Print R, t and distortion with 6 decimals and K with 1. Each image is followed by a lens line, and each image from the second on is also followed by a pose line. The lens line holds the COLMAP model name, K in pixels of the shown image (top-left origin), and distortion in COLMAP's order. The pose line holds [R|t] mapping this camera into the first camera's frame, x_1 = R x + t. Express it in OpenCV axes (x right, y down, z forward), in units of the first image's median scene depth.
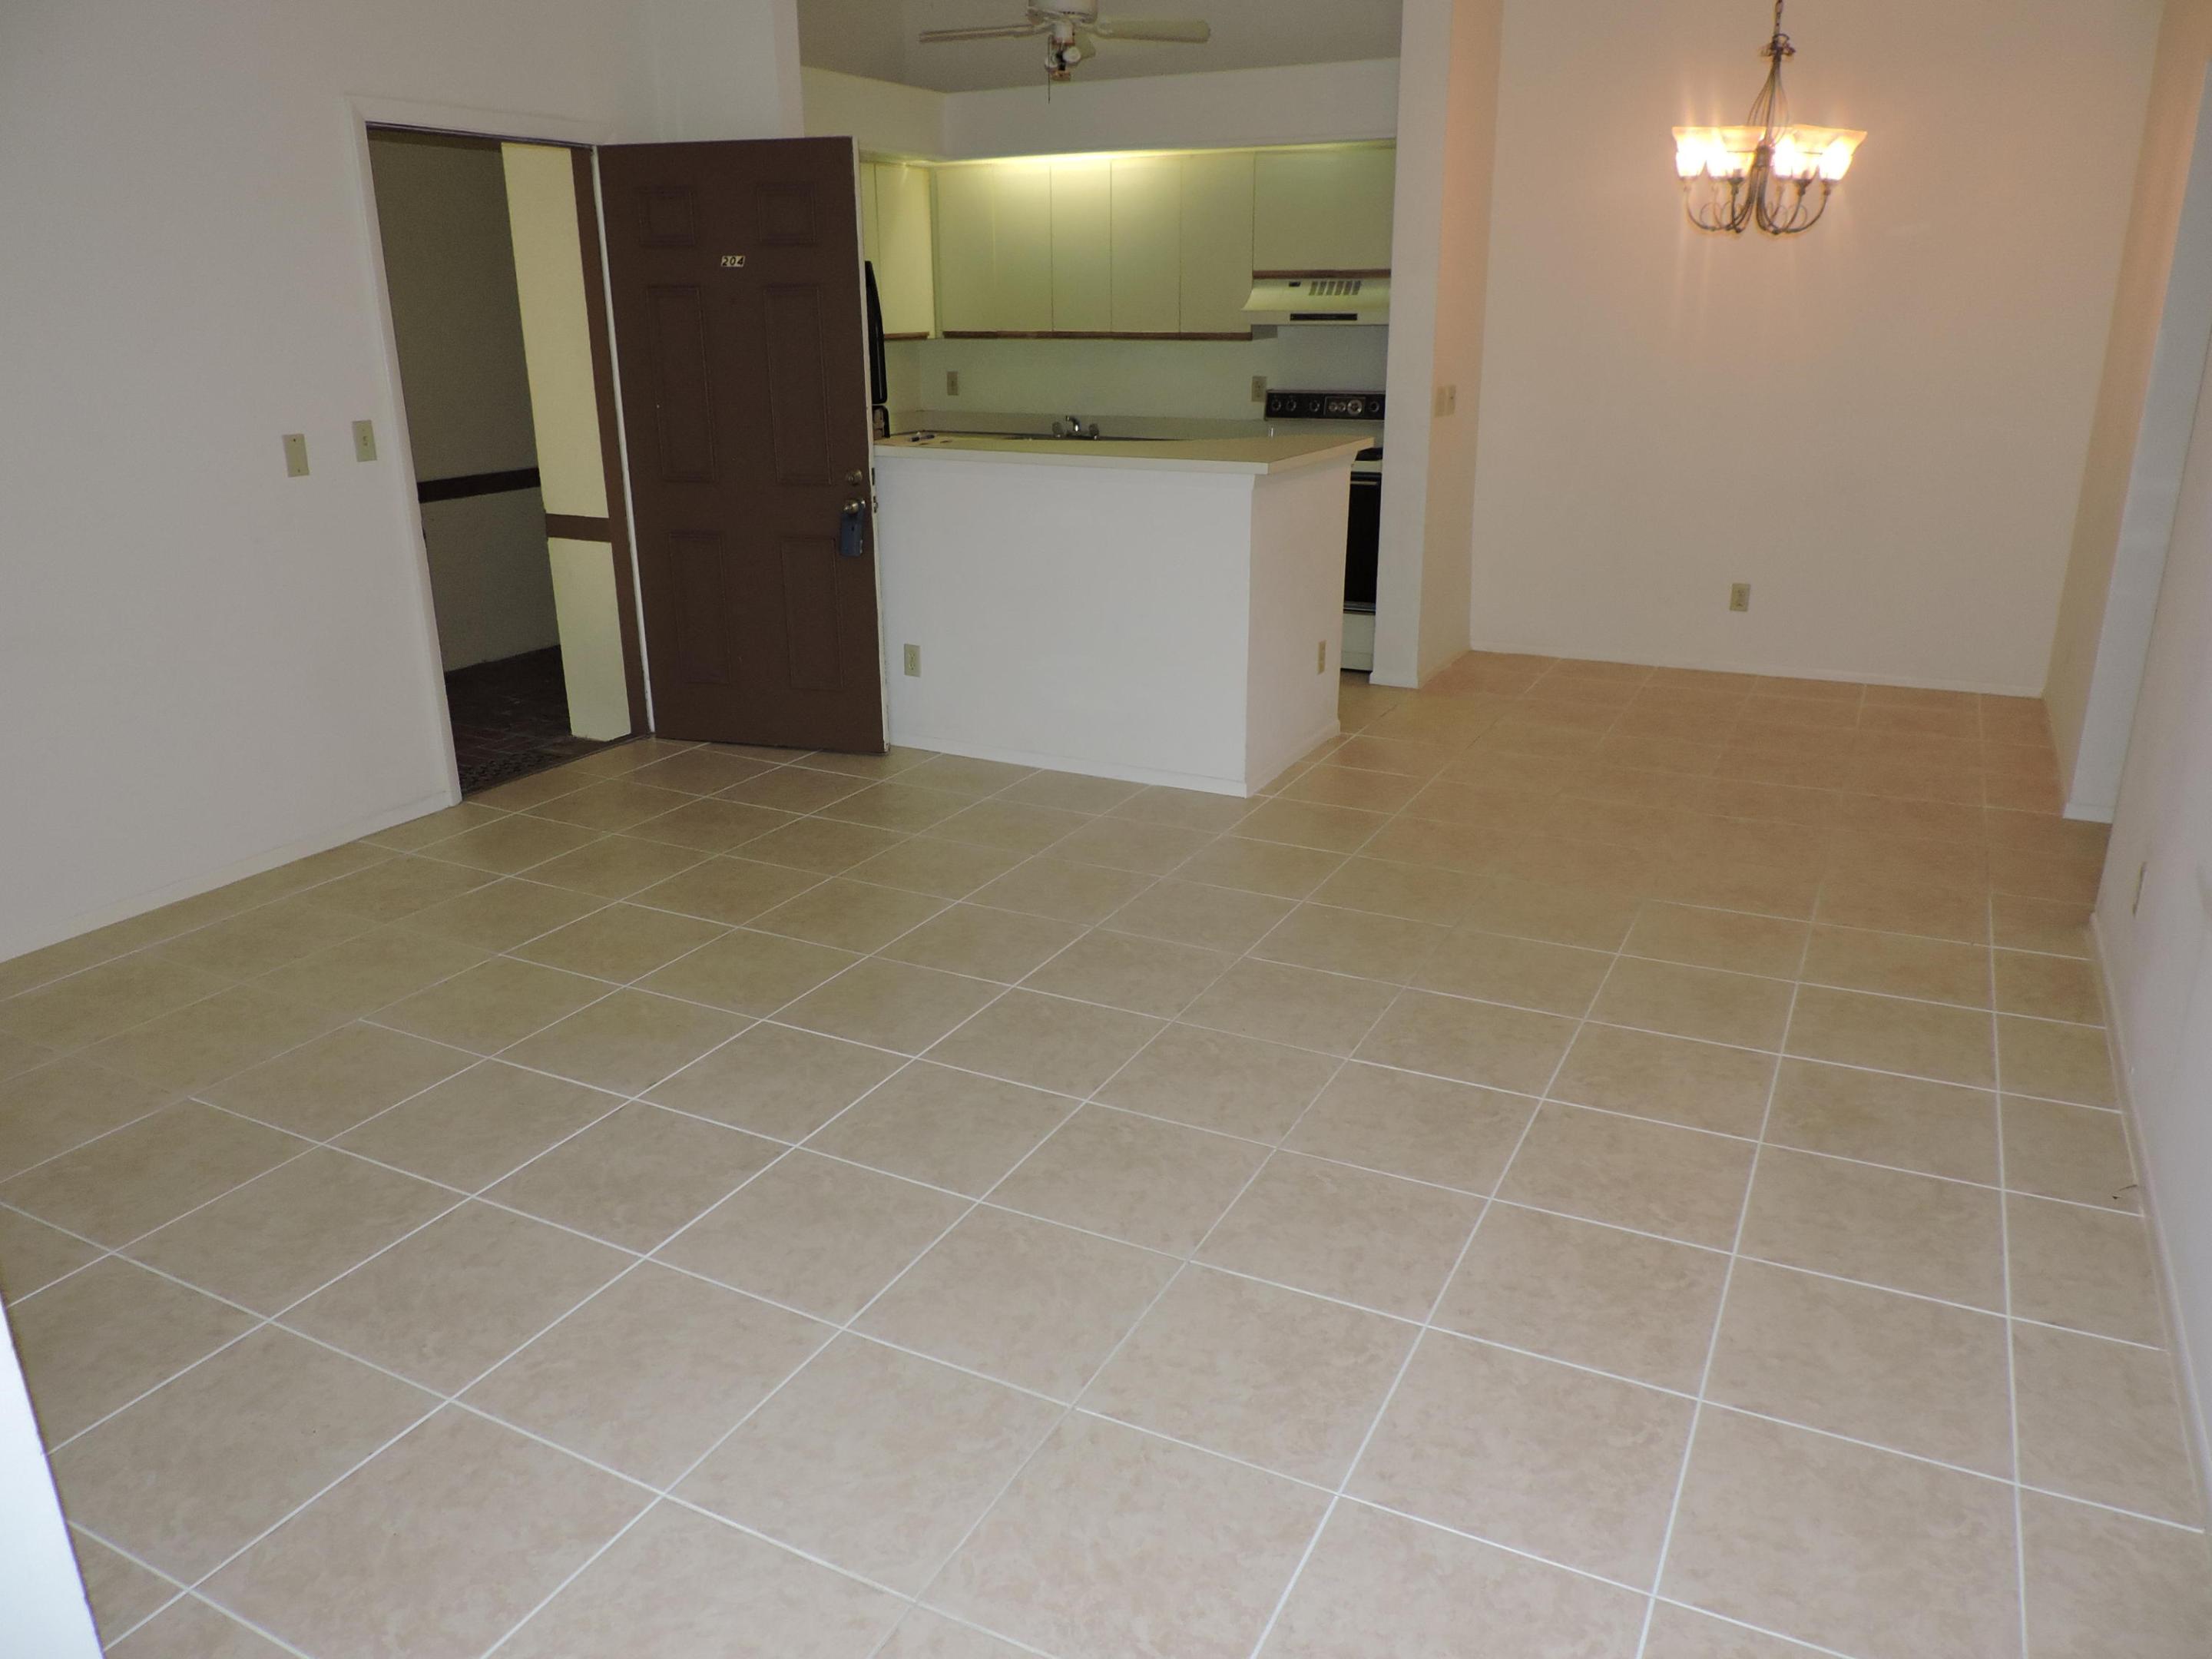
lens RADIAL K [[1583.1, 0, 1117.4], [0, 1583.1, 826.2], [0, 0, 1]] dist [-0.002452, 0.004572]
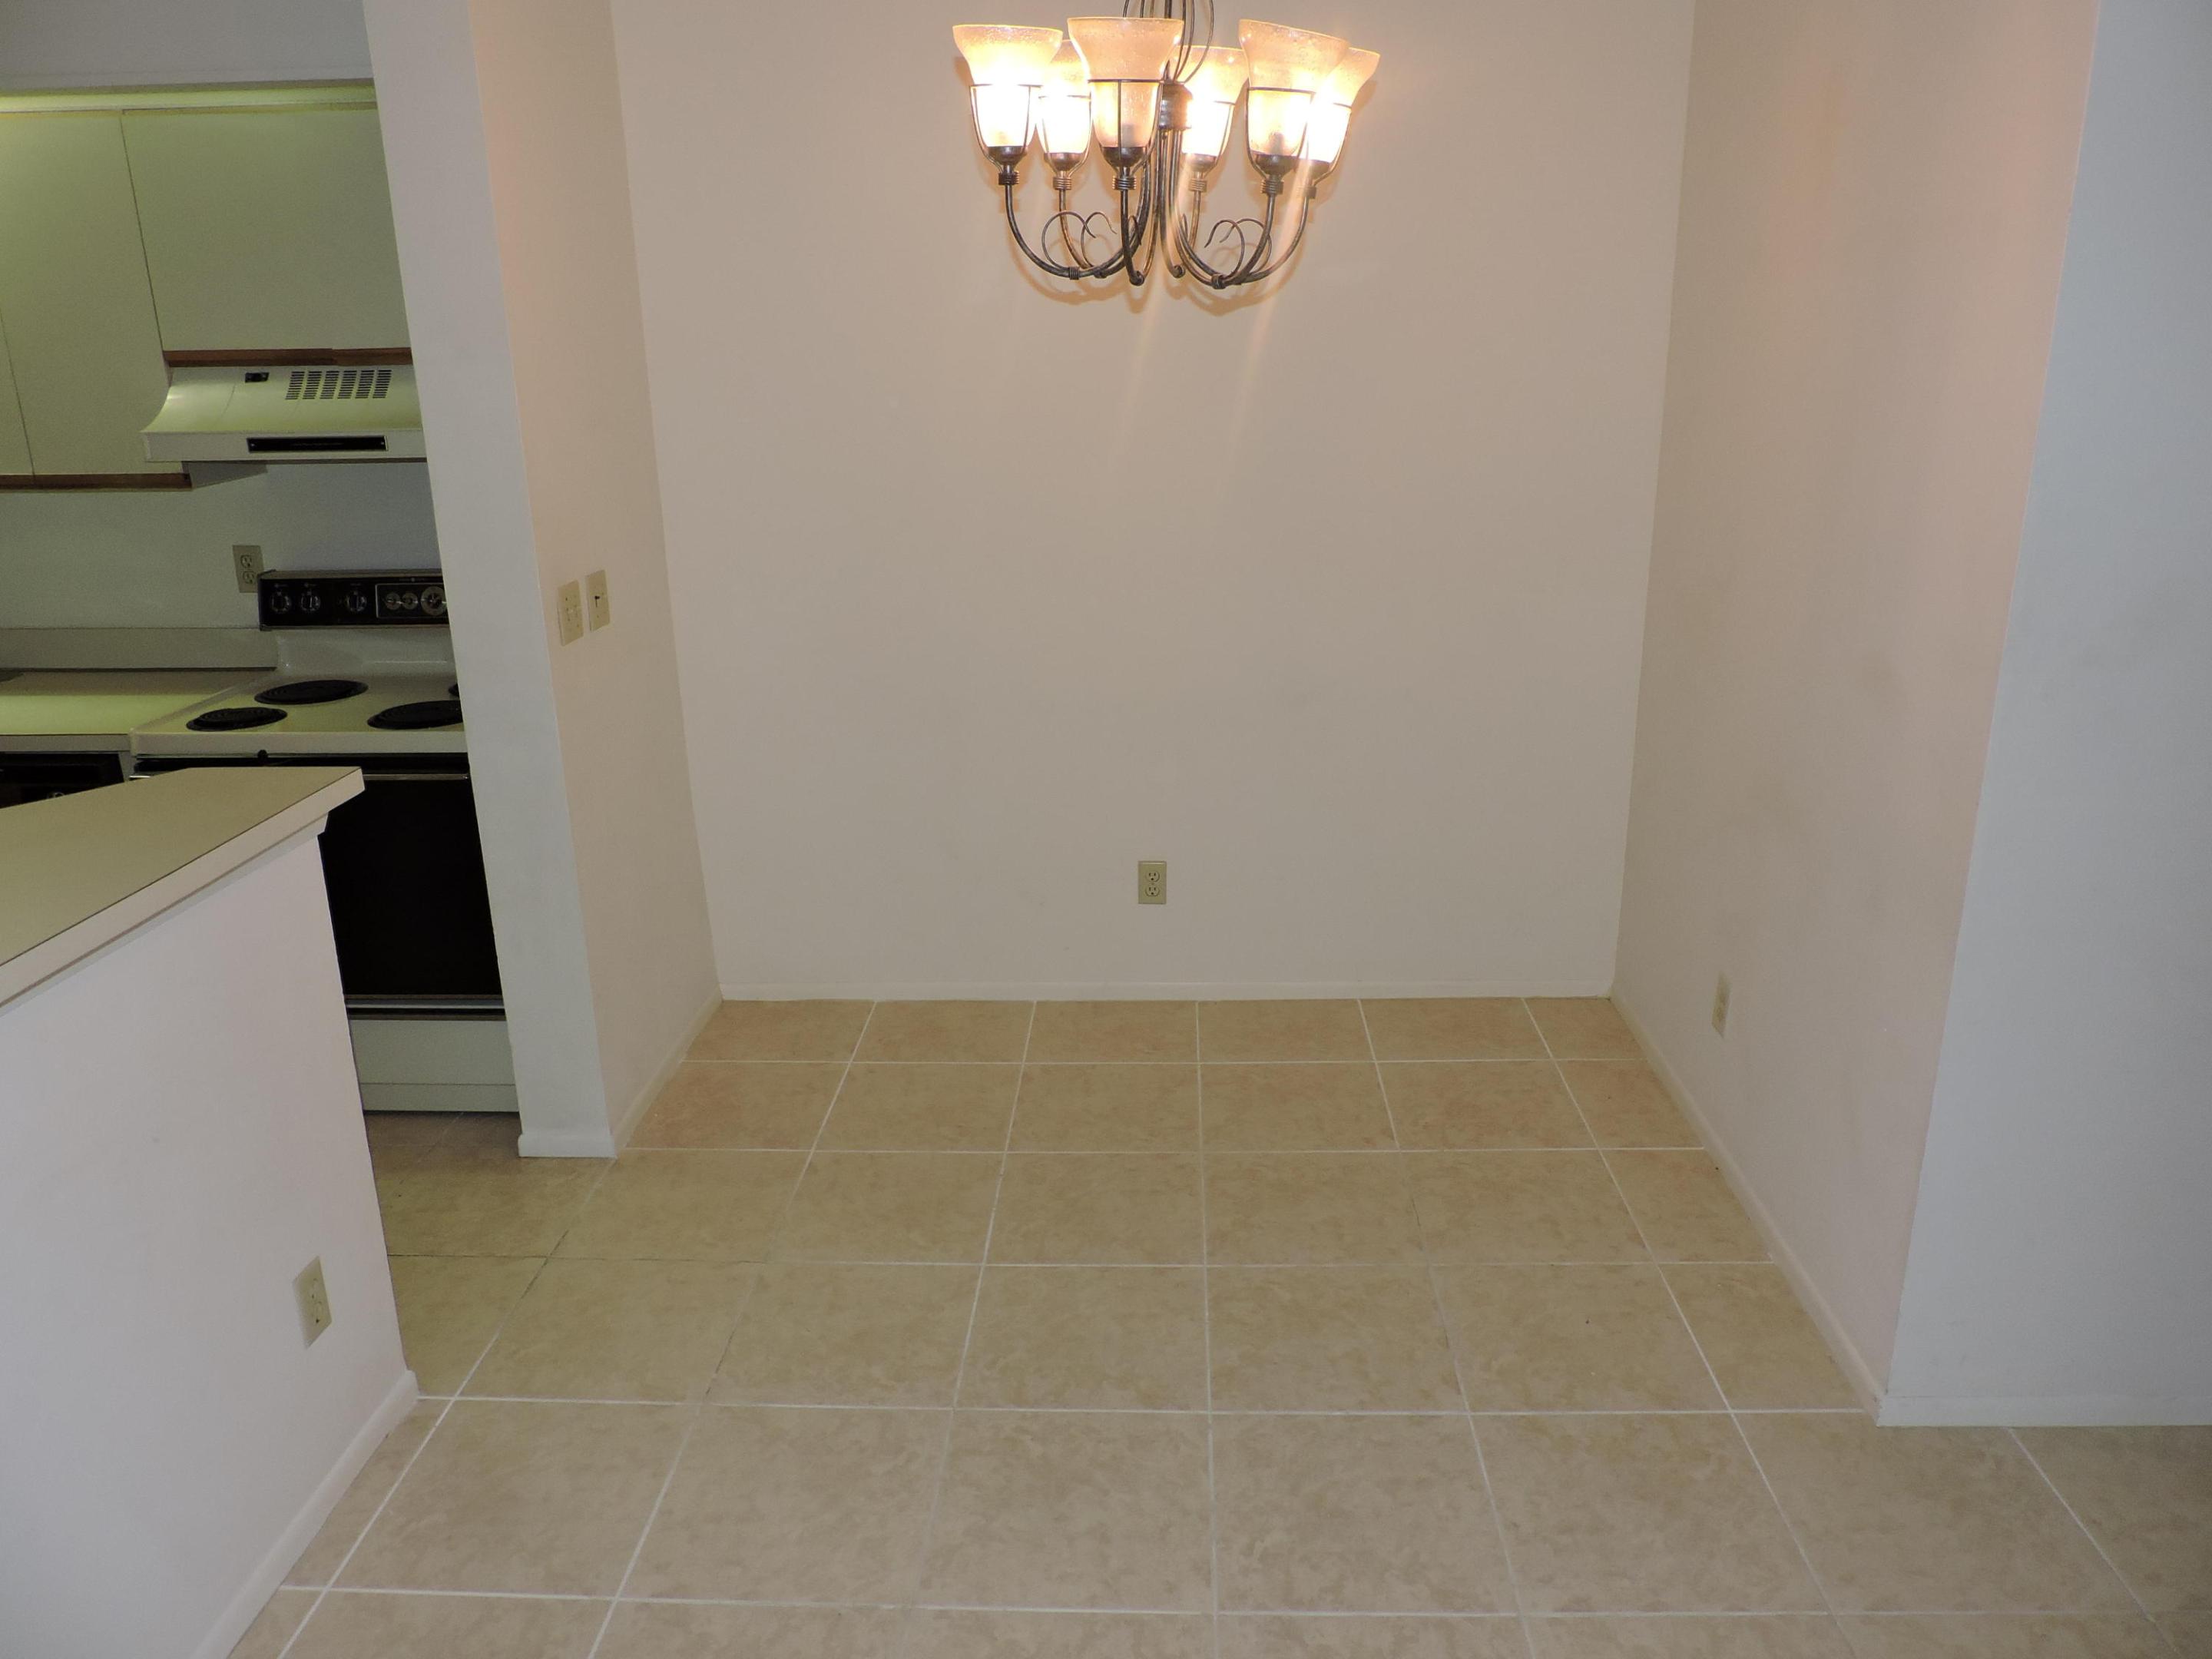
lens RADIAL K [[1583.1, 0, 1098.9], [0, 1583.1, 827.2], [0, 0, 1]] dist [-0.002452, 0.004572]
pose [[0.912198, -0.134266, 0.387128, 0.143544], [0.141732, 0.989861, 0.009342, -0.169912], [-0.384457, 0.046347, 0.921979, 0.446496]]
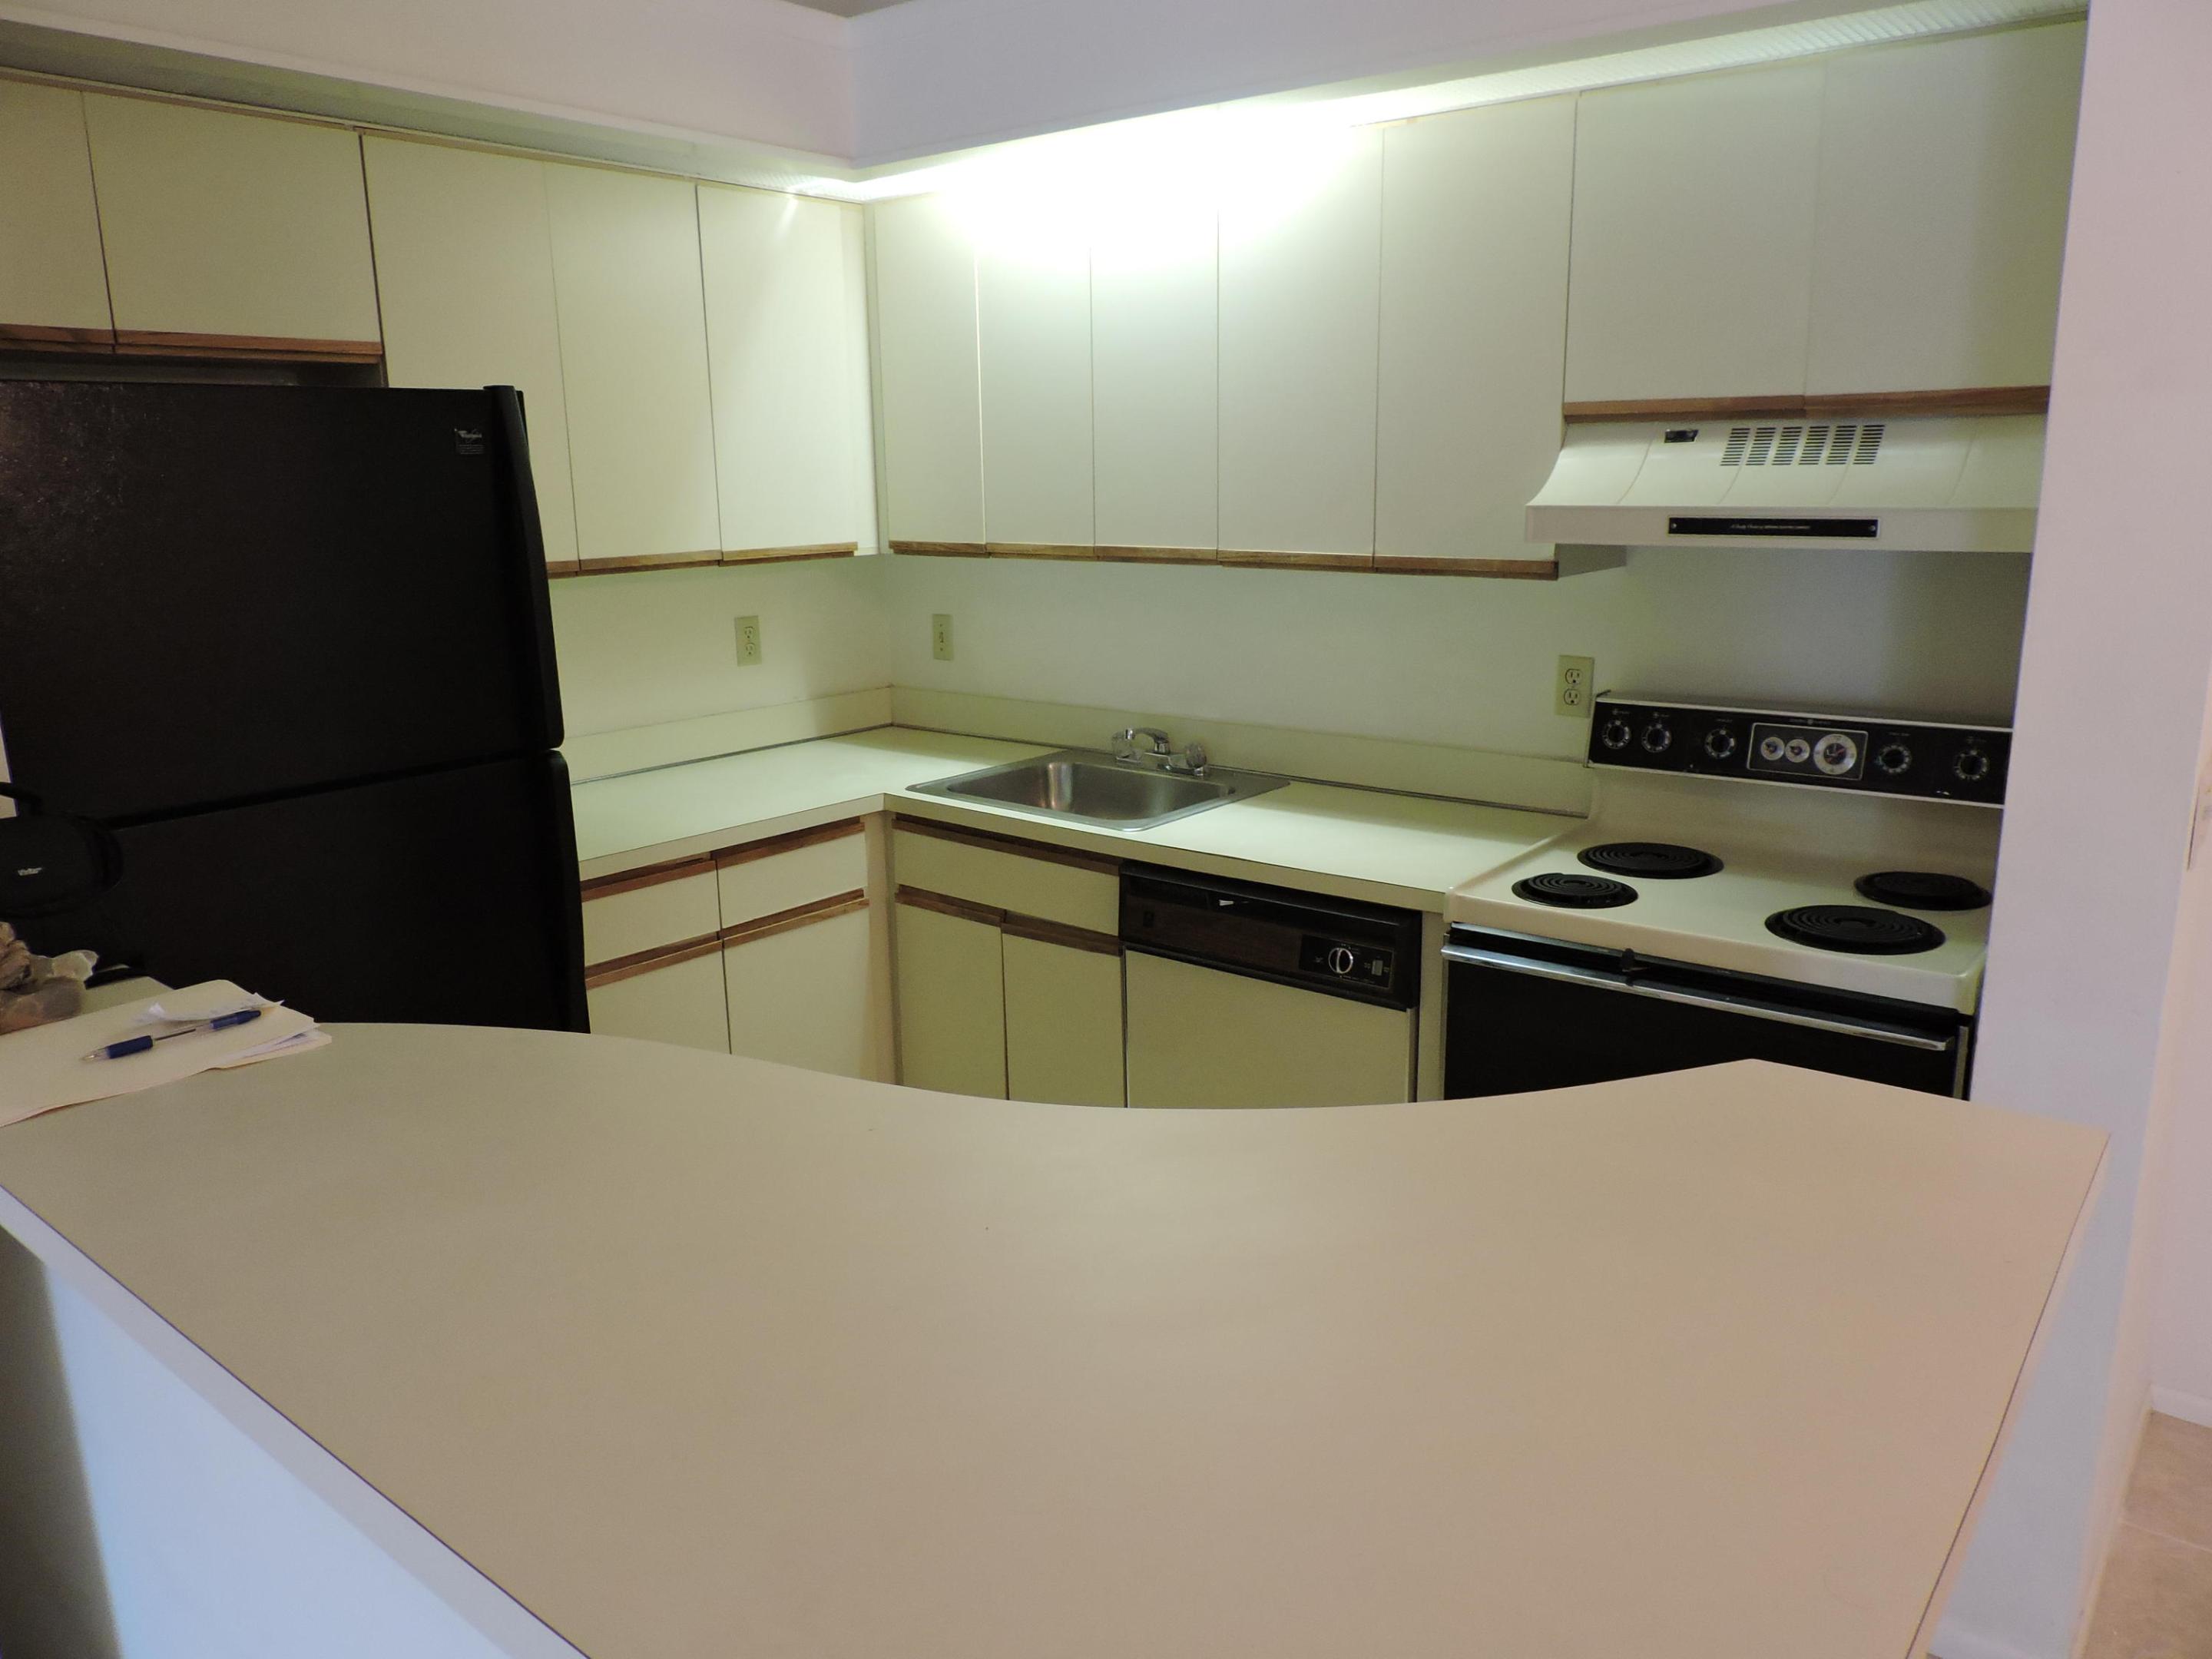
lens RADIAL K [[1583.1, 0, 1121.8], [0, 1583.1, 845.0], [0, 0, 1]] dist [-0.002452, 0.004572]
pose [[0.981750, 0.034166, -0.187081, 0.057288], [-0.048586, 0.996145, -0.073043, -0.216770], [0.183865, 0.080800, 0.979625, 0.629771]]
